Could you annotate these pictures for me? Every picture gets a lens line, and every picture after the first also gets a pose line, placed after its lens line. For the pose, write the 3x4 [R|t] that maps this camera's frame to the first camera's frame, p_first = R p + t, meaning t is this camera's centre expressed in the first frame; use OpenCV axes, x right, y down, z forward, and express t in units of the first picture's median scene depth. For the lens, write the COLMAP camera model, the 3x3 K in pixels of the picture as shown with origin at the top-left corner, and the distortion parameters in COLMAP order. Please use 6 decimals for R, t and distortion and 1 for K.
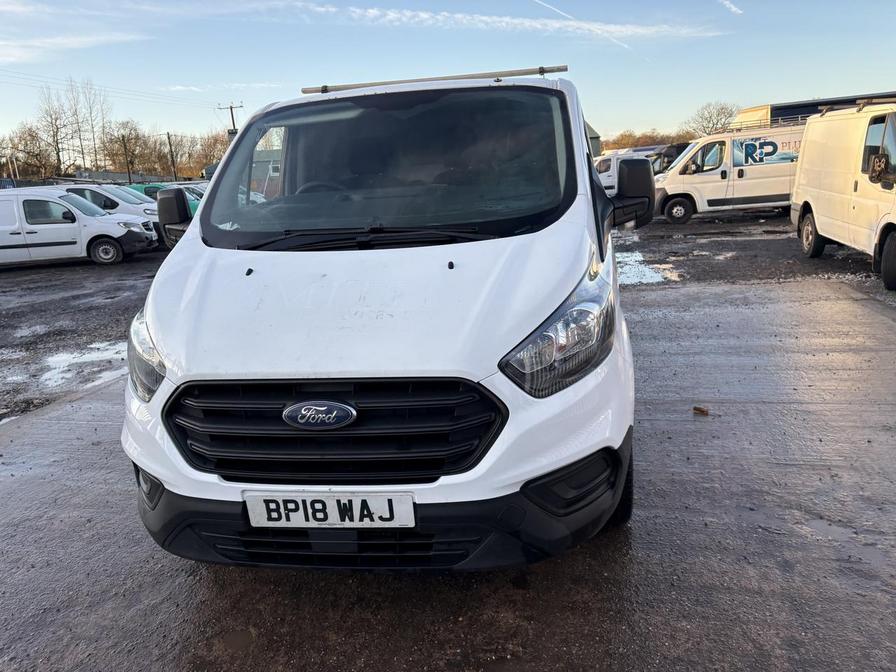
lens RADIAL K [[667.5, 0, 451.9], [0, 667.5, 338.7], [0, 0, 1]] dist [0.041419, -0.039976]
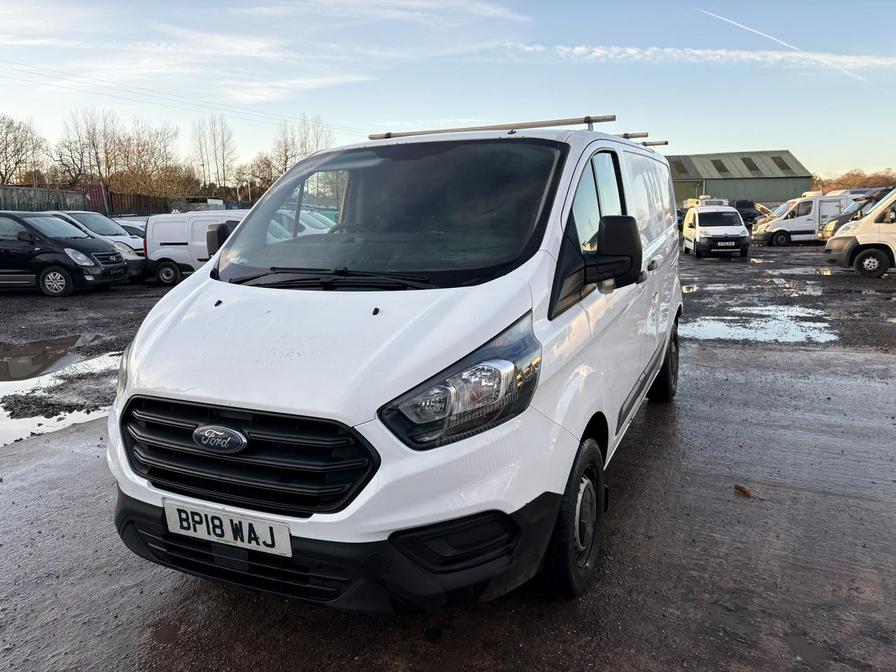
lens RADIAL K [[667.5, 0, 445.9], [0, 667.5, 335.8], [0, 0, 1]] dist [0.041419, -0.039976]
pose [[0.958261, 0.089409, -0.271555, 0.318471], [-0.102912, 0.994044, -0.035868, -0.038063], [0.266731, 0.062317, 0.961754, 0.022614]]
